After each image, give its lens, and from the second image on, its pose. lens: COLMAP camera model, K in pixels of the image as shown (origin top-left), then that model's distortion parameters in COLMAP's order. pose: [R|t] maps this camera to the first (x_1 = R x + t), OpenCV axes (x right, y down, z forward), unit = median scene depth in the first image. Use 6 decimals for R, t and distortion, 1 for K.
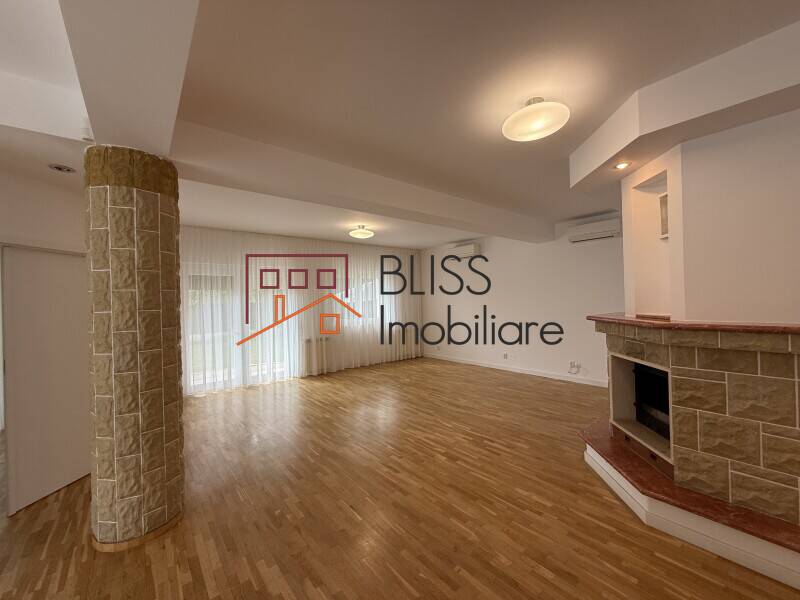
lens RADIAL K [[320.0, 0, 400.0], [0, 320.0, 300.0], [0, 0, 1]] dist [-0.000119, 0.000519]
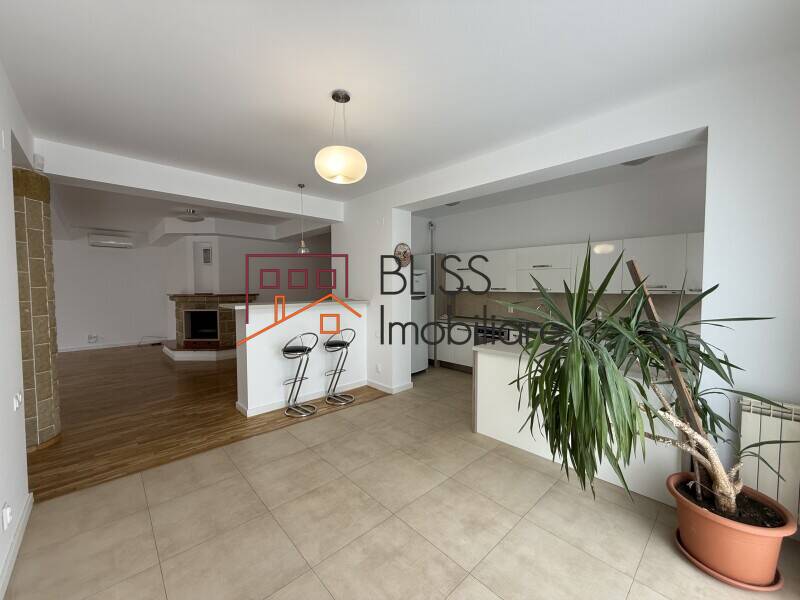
lens RADIAL K [[320.0, 0, 400.0], [0, 320.0, 300.0], [0, 0, 1]] dist [-0.000119, 0.000519]
pose [[-0.055159, -0.016492, 0.998341, -1.467205], [0.005365, 0.999844, 0.016813, 0.054443], [-0.998463, 0.006283, -0.055061, -0.385987]]
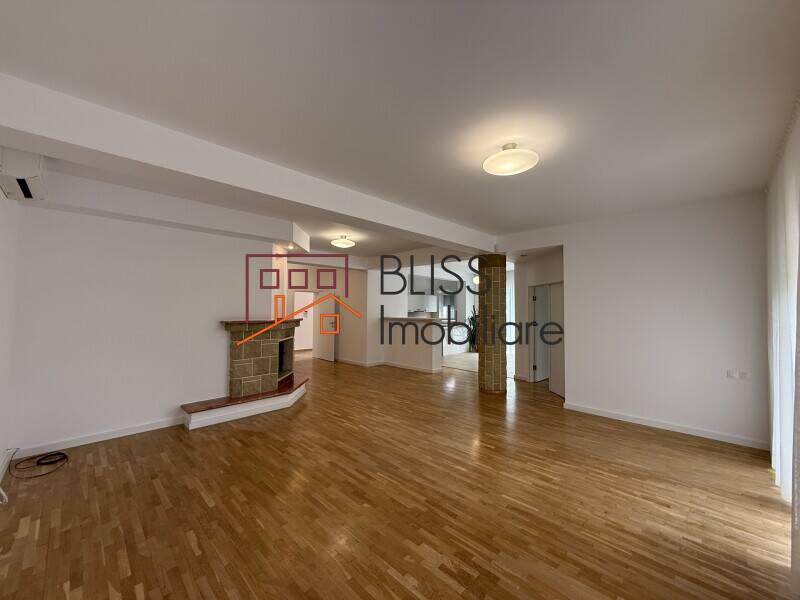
lens RADIAL K [[320.0, 0, 400.0], [0, 320.0, 300.0], [0, 0, 1]] dist [-0.000119, 0.000519]
pose [[-0.995032, 0.012624, -0.098756, 0.144241], [0.015354, 0.999519, -0.026933, 0.002328], [0.098368, -0.028316, -0.994747, 2.374994]]
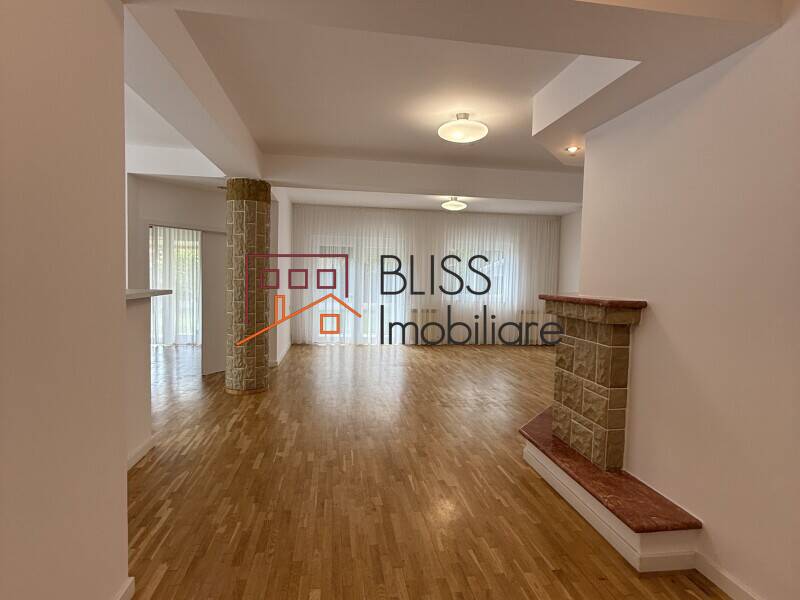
lens RADIAL K [[425.6, 0, 405.2], [0, 425.6, 300.4], [0, 0, 1]] dist [0.000626, 0.000334]
pose [[0.863041, 0.073540, -0.499752, 0.719669], [-0.045714, 0.996657, 0.067717, 0.005496], [0.503061, -0.035597, 0.863517, -0.382854]]
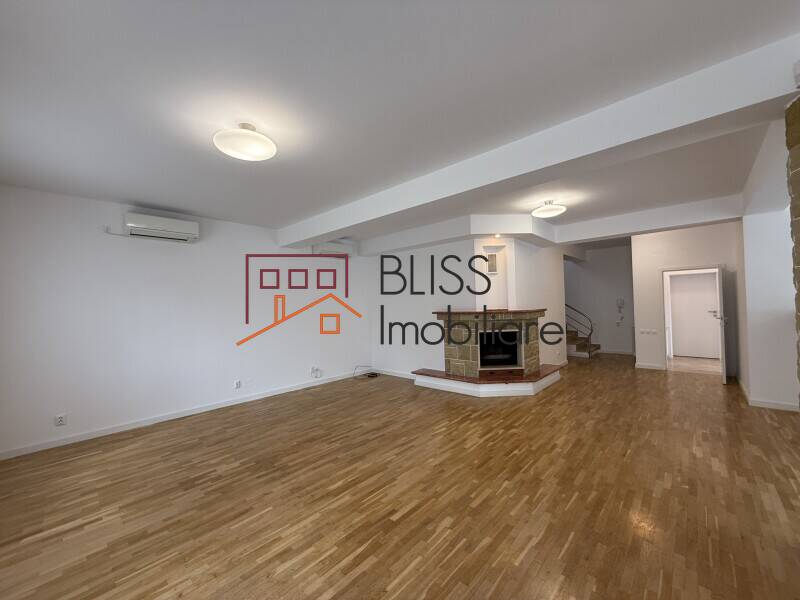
lens RADIAL K [[320.0, 0, 400.0], [0, 320.0, 300.0], [0, 0, 1]] dist [-0.000119, 0.000519]
pose [[-0.130067, 0.038751, 0.990748, -0.921936], [0.030720, 0.998914, -0.035037, 0.032252], [-0.991029, 0.025879, -0.131116, 1.421350]]
